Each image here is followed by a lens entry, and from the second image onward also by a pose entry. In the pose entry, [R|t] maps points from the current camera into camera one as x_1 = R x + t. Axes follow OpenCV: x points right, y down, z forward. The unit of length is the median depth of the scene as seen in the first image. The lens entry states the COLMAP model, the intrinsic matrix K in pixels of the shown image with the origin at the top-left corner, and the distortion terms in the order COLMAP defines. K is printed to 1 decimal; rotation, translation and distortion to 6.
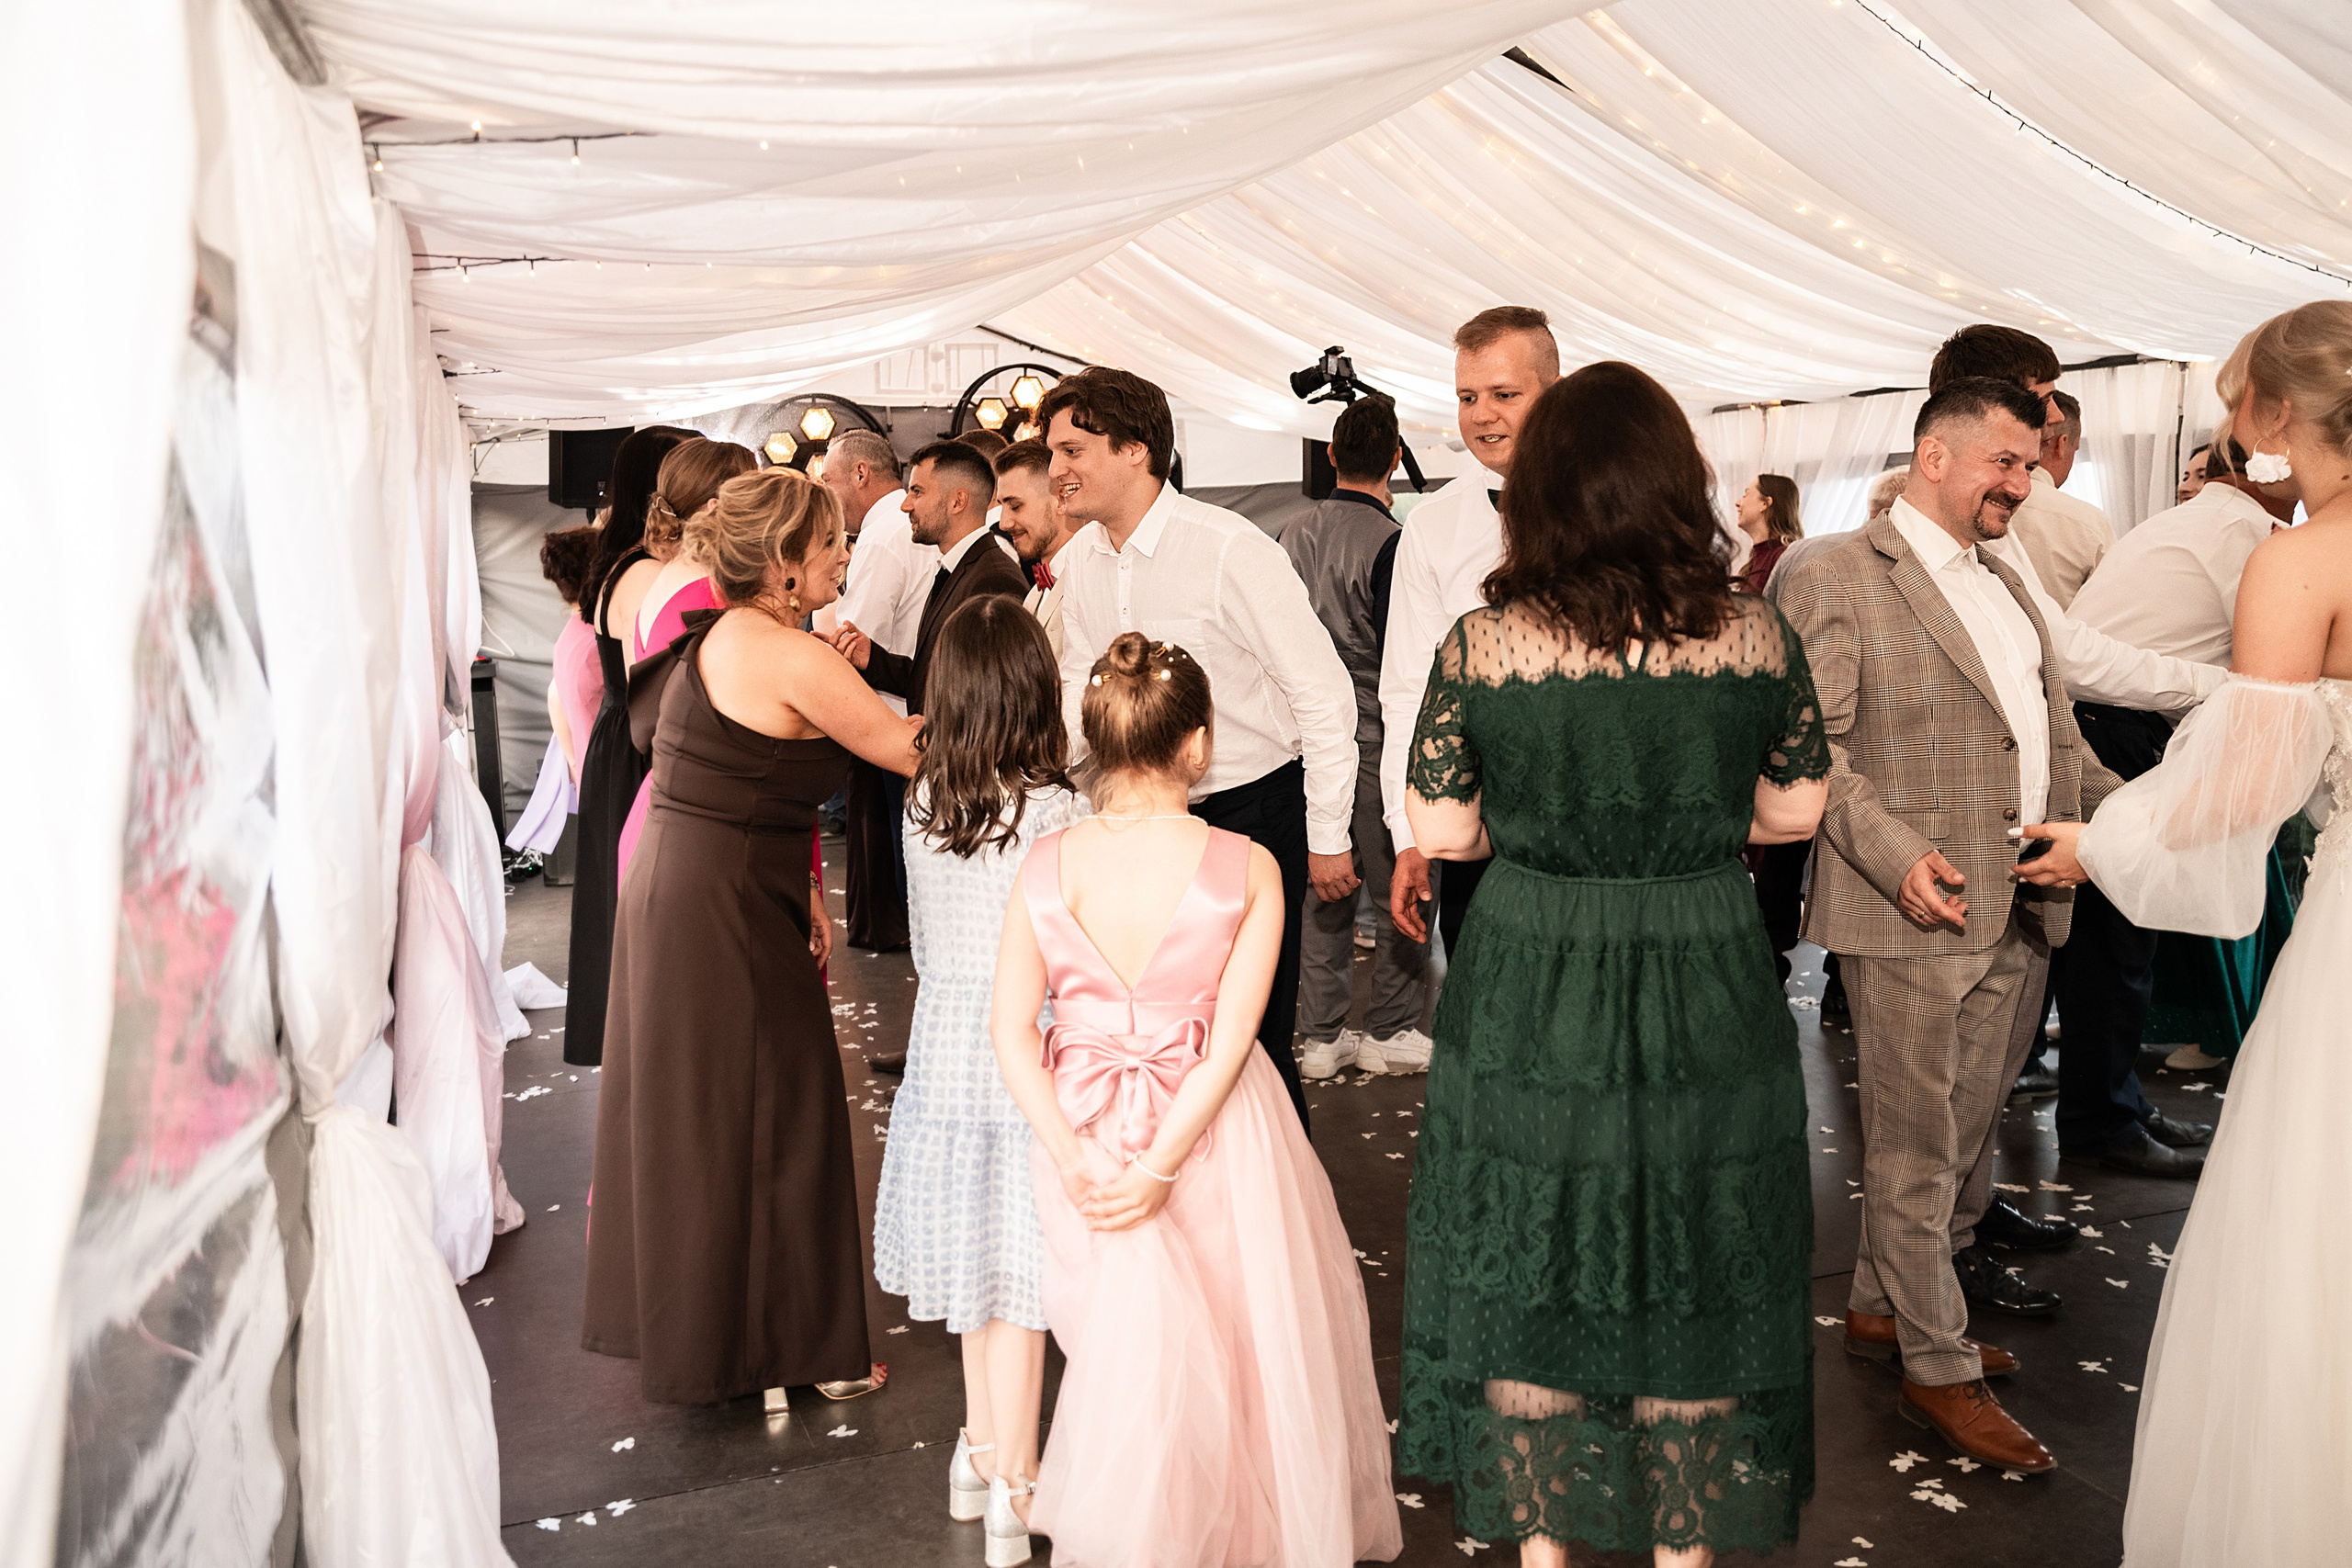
lens RADIAL K [[1865.2, 0, 1152.8], [0, 1865.2, 779.9], [0, 0, 1]] dist [-0.007525, 0.024796]
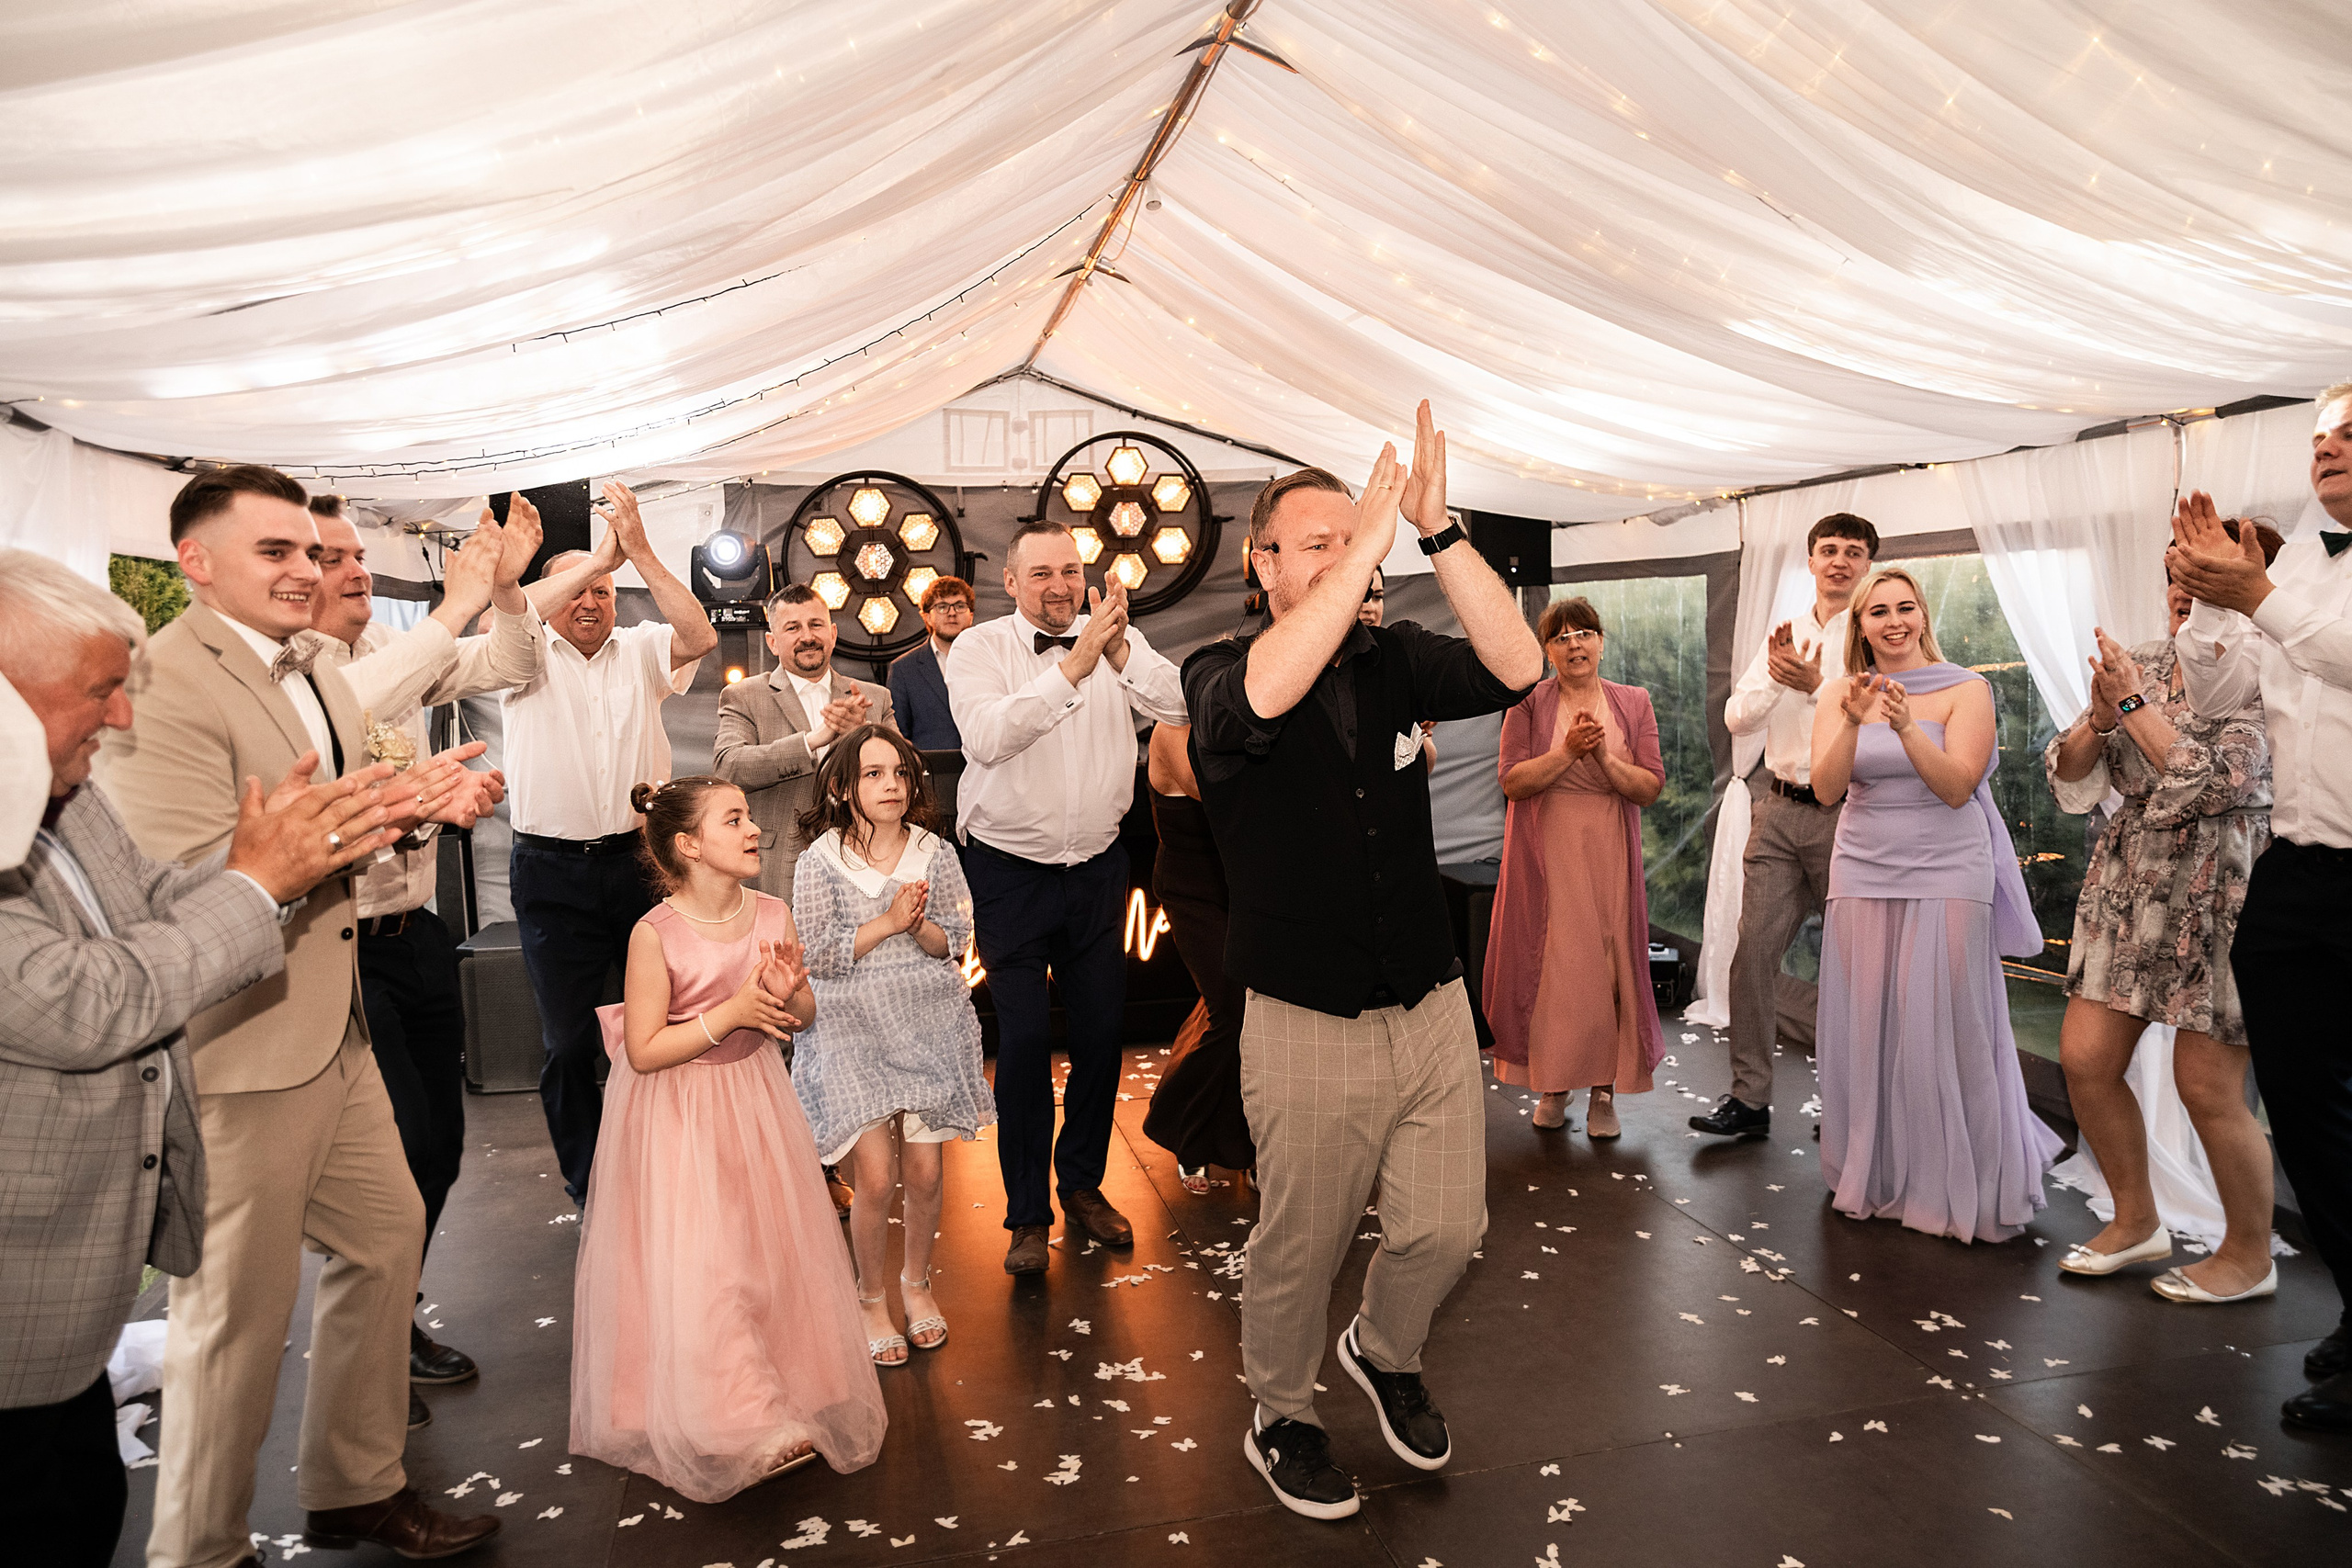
lens RADIAL K [[1591.2, 0, 1182.5], [0, 1591.2, 785.1], [0, 0, 1]] dist [-0.022429, 0.034548]
pose [[0.993808, -0.002150, -0.111086, 0.035844], [-0.002049, 0.999288, -0.037674, -0.039798], [0.111088, 0.037668, 0.993096, 0.307191]]
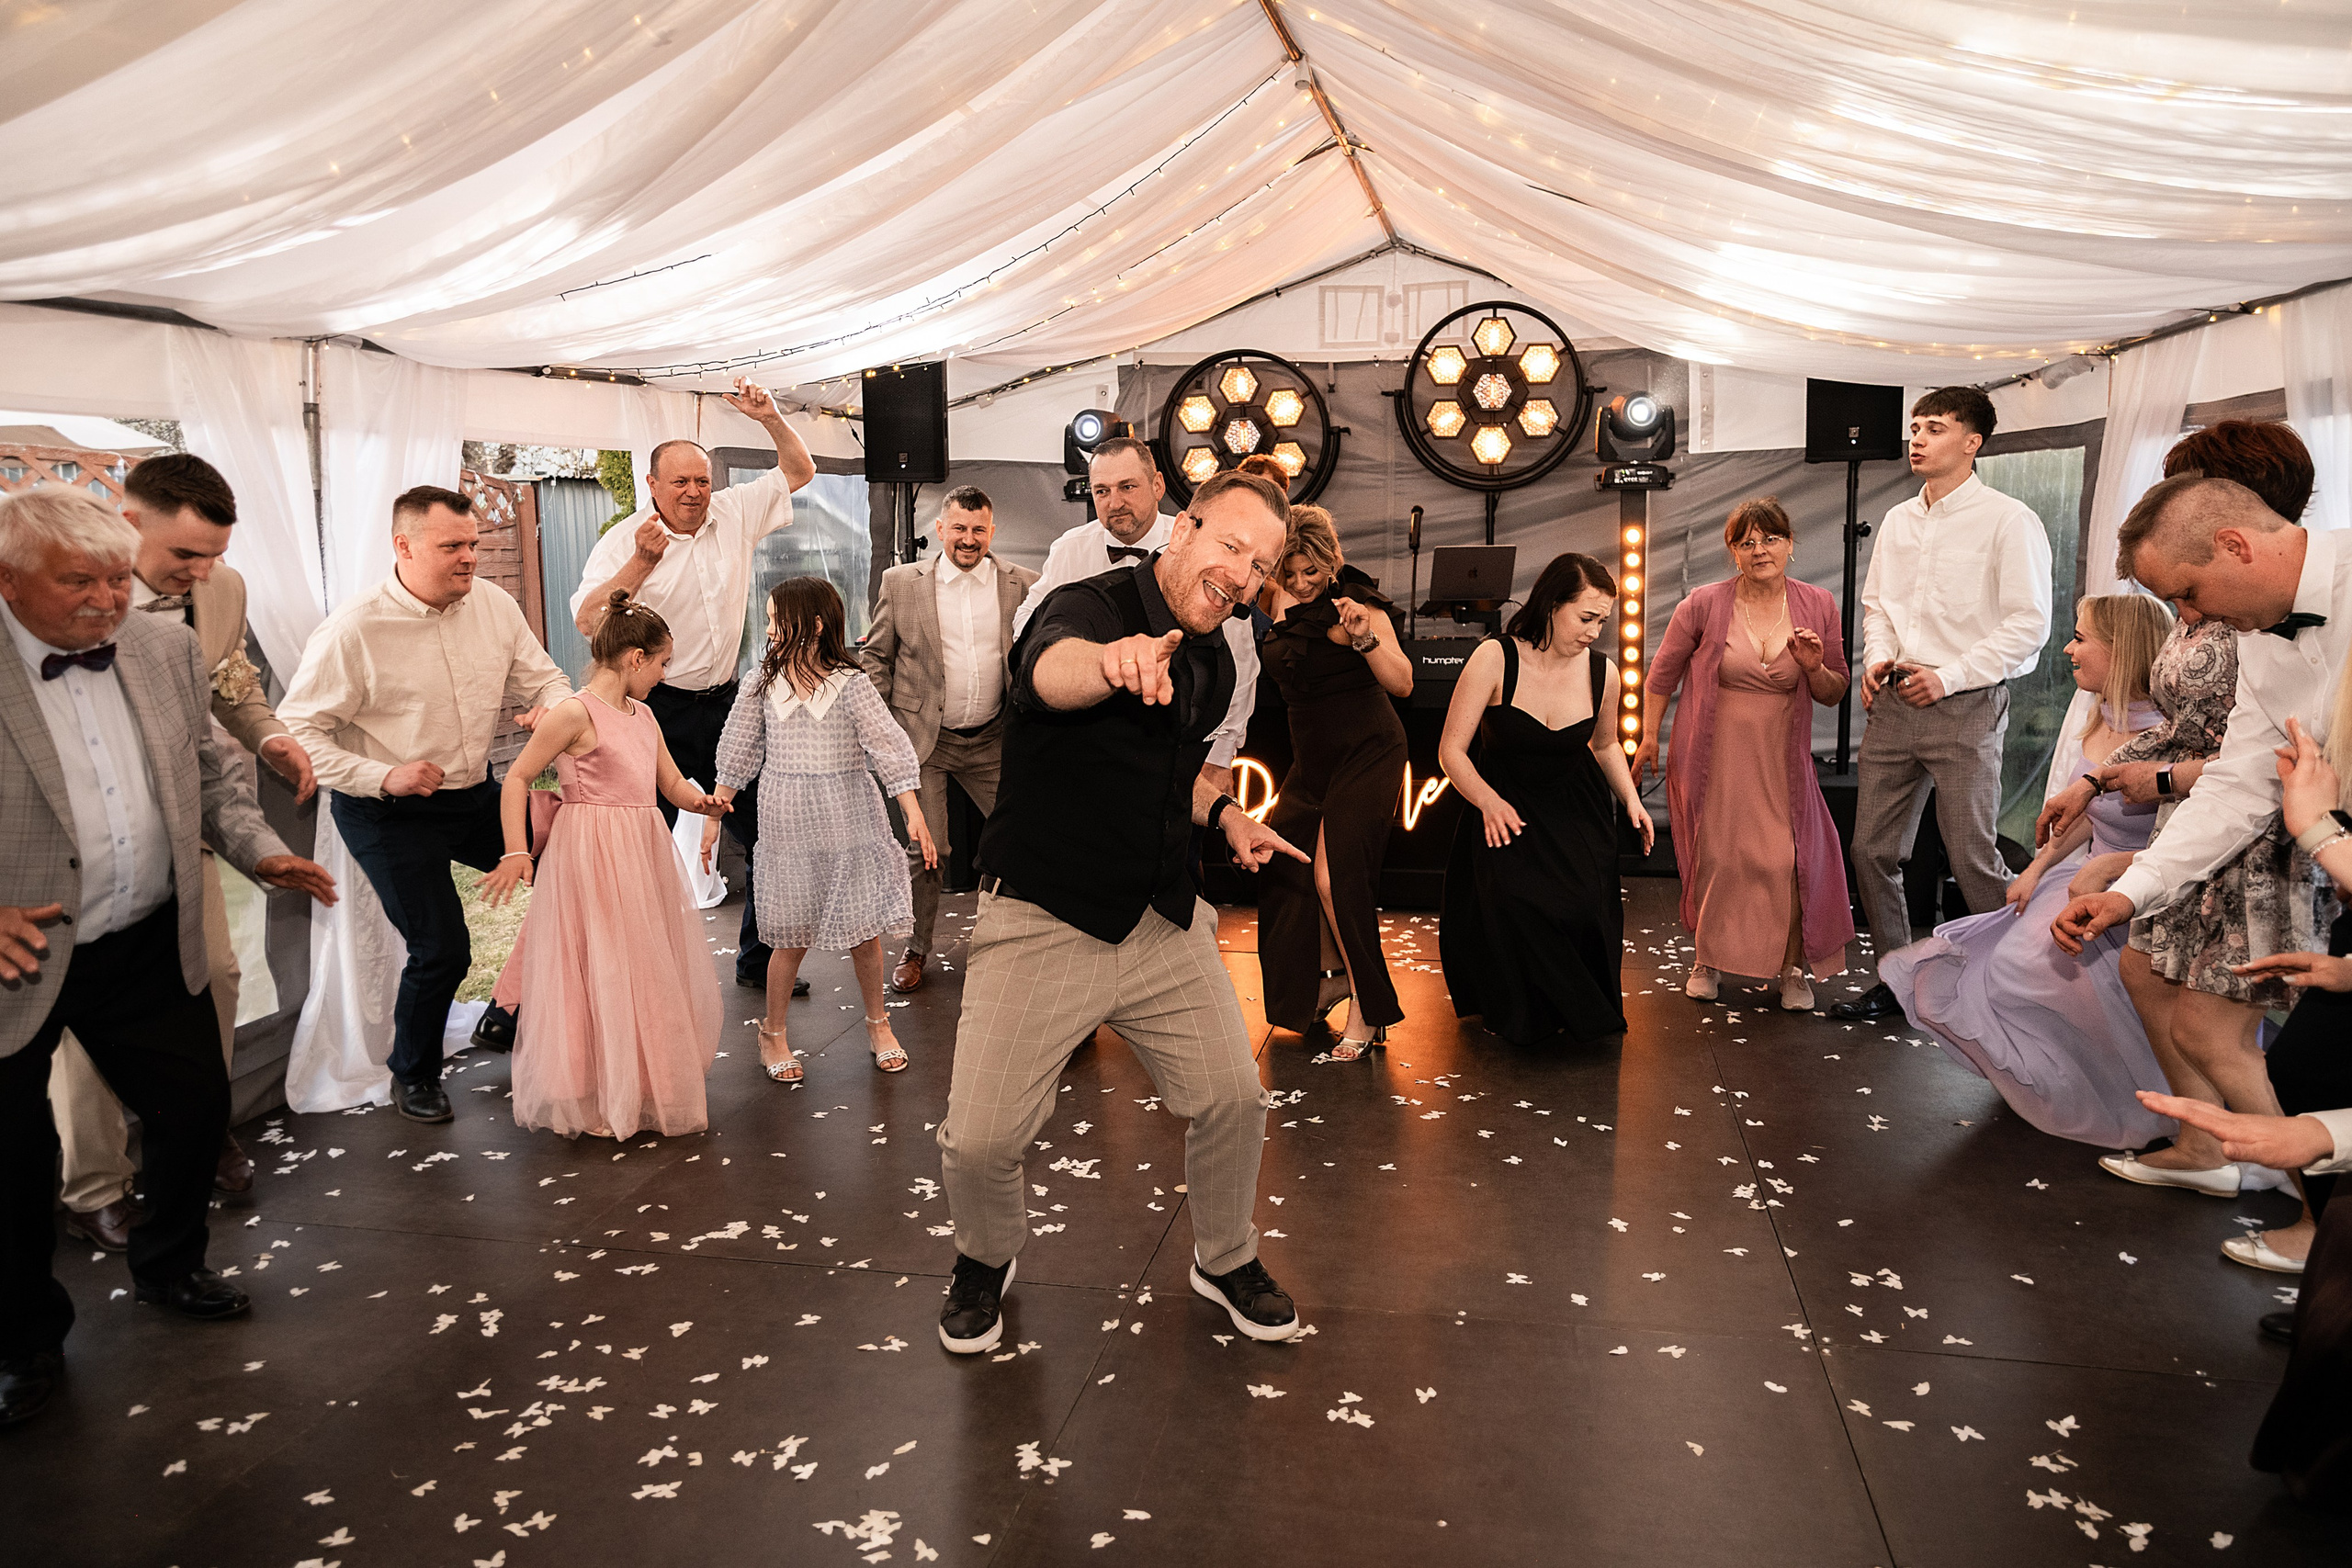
lens RADIAL K [[1591.2, 0, 1167.4], [0, 1591.2, 778.6], [0, 0, 1]] dist [-0.022429, 0.034548]
pose [[0.851353, 0.085833, -0.517523, 0.188519], [-0.068311, 0.996263, 0.052857, -0.042094], [0.520126, -0.009648, 0.854035, 0.329686]]
